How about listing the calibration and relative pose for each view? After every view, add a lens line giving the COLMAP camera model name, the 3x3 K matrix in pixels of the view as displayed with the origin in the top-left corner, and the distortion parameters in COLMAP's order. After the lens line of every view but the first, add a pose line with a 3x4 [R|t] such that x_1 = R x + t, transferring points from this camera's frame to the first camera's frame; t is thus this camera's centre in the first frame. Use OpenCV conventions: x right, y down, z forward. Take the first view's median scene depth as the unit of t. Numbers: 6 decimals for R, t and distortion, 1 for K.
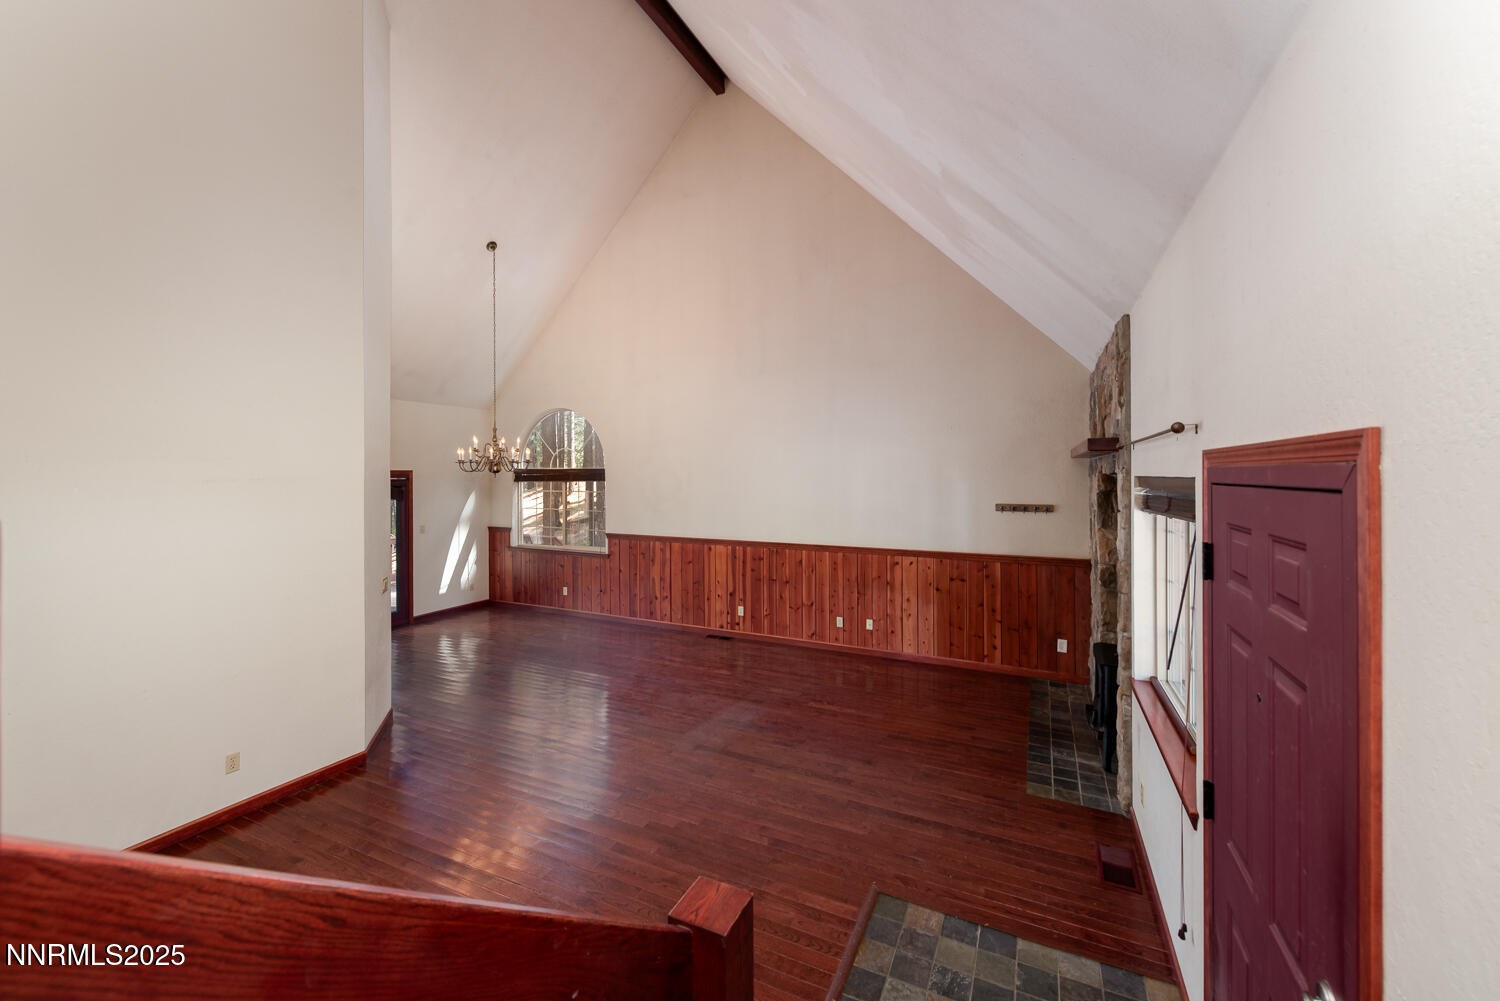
lens RADIAL K [[593.6, 0, 748.5], [0, 593.6, 474.7], [0, 0, 1]] dist [-0.001843, -0.000190]
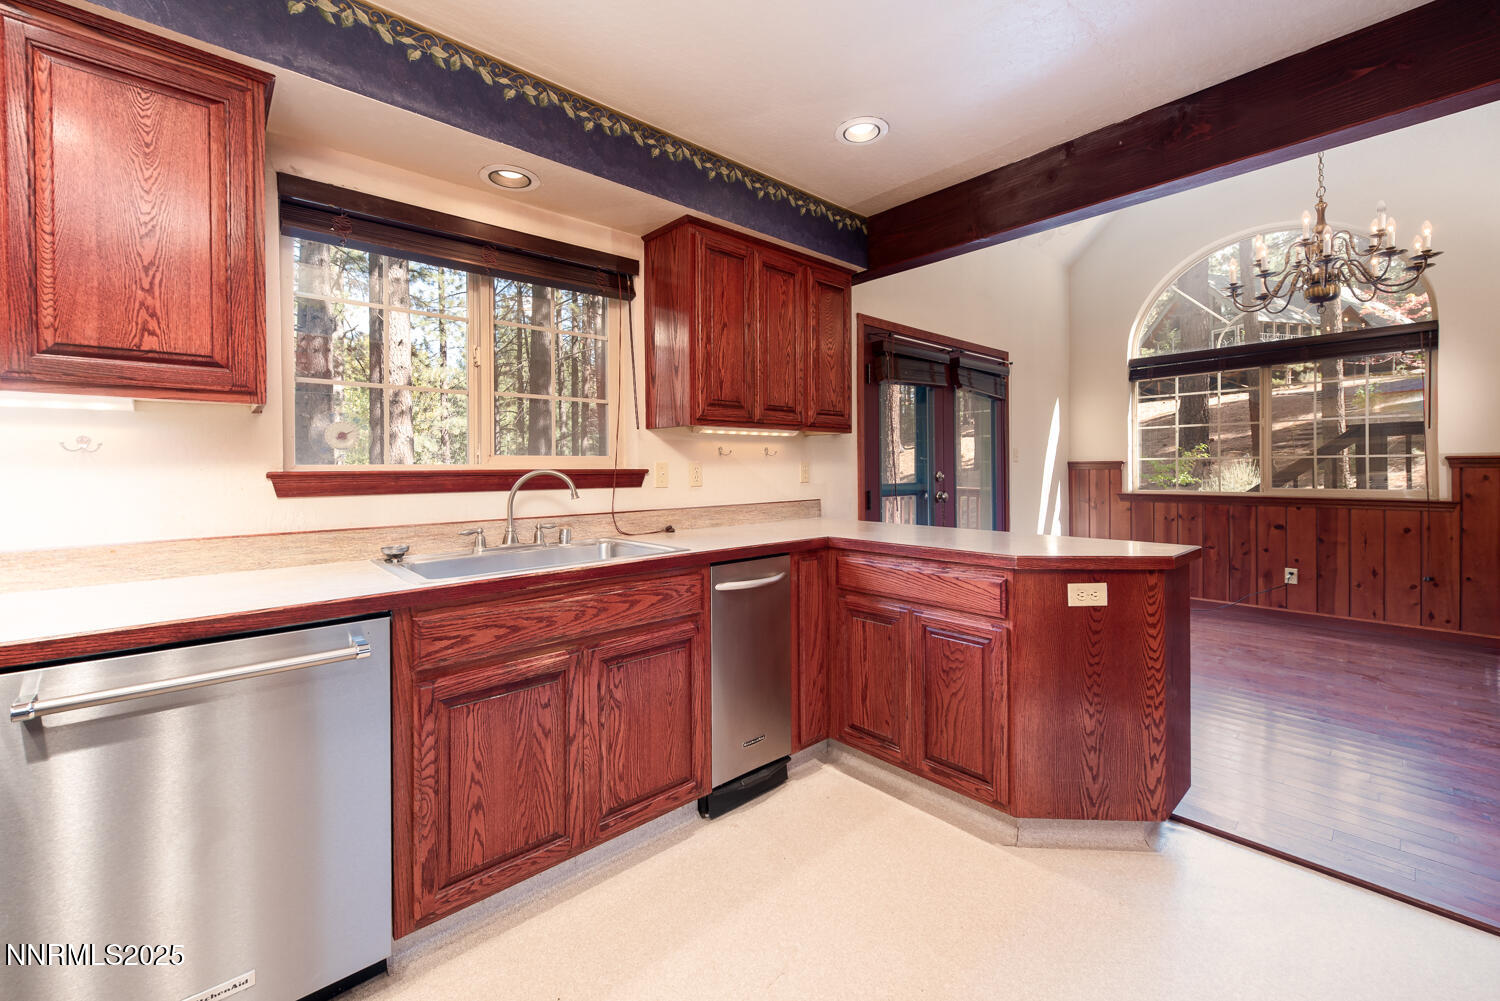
lens RADIAL K [[604.2, 0, 740.4], [0, 604.2, 464.6], [0, 0, 1]] dist [-0.002051, -0.000428]
pose [[0.926406, -0.012979, -0.376301, -0.691002], [0.009519, 0.999894, -0.011053, 0.125945], [0.376405, 0.006657, 0.926431, 0.418334]]
